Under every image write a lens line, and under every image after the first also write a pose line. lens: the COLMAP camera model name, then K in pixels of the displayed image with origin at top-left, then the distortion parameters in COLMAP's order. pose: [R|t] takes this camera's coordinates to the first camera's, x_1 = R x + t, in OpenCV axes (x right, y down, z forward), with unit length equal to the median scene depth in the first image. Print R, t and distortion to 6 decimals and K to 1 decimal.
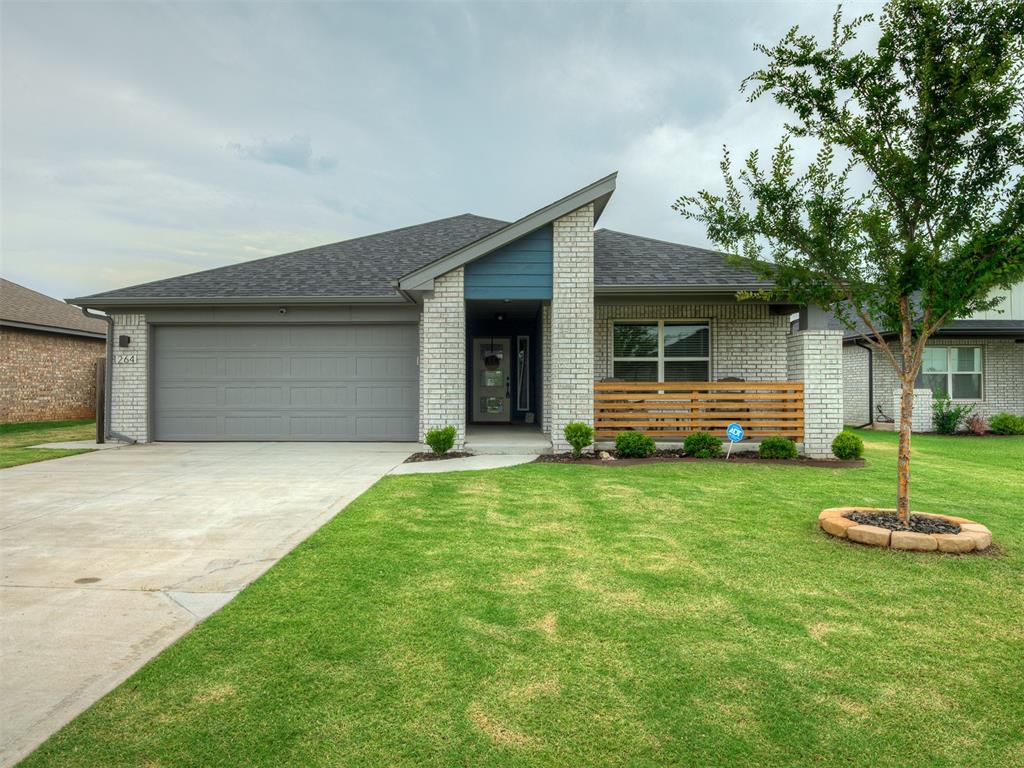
lens RADIAL K [[542.3, 0, 575.7], [0, 542.3, 377.1], [0, 0, 1]] dist [-0.000394, -0.000234]
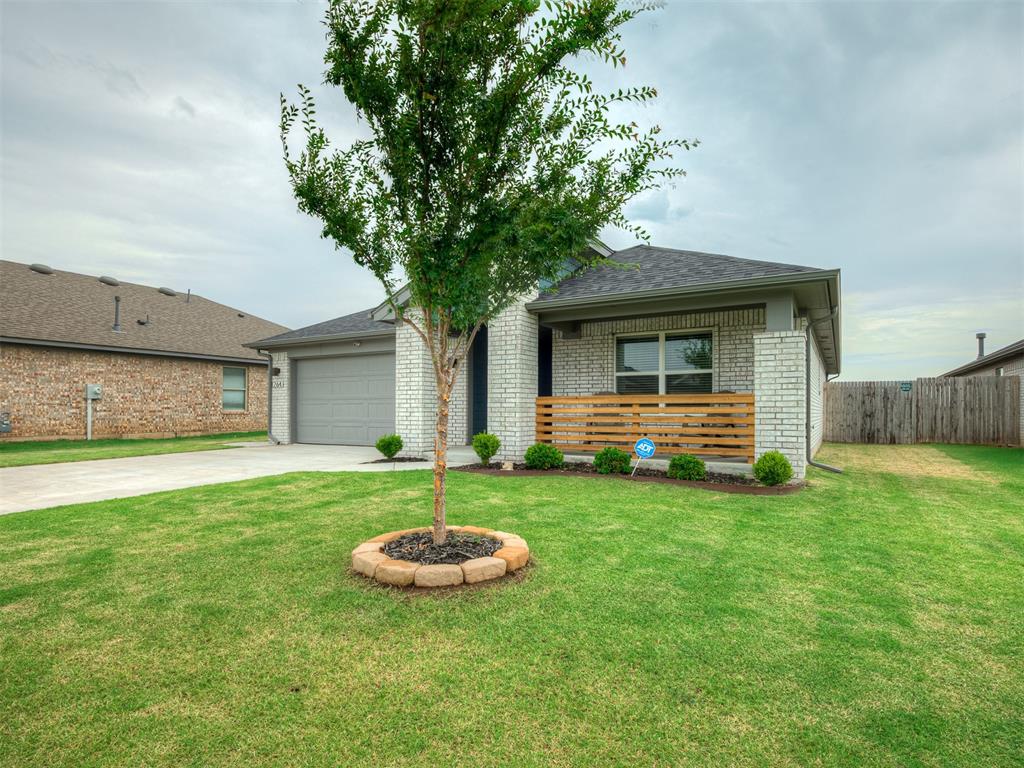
lens RADIAL K [[507.5, 0, 611.6], [0, 507.5, 408.4], [0, 0, 1]] dist [-0.000417, -0.000066]
pose [[0.908808, -0.001963, -0.417211, 0.551003], [0.010134, 0.999798, 0.017371, 0.016643], [0.417092, -0.020015, 0.908644, 0.171314]]
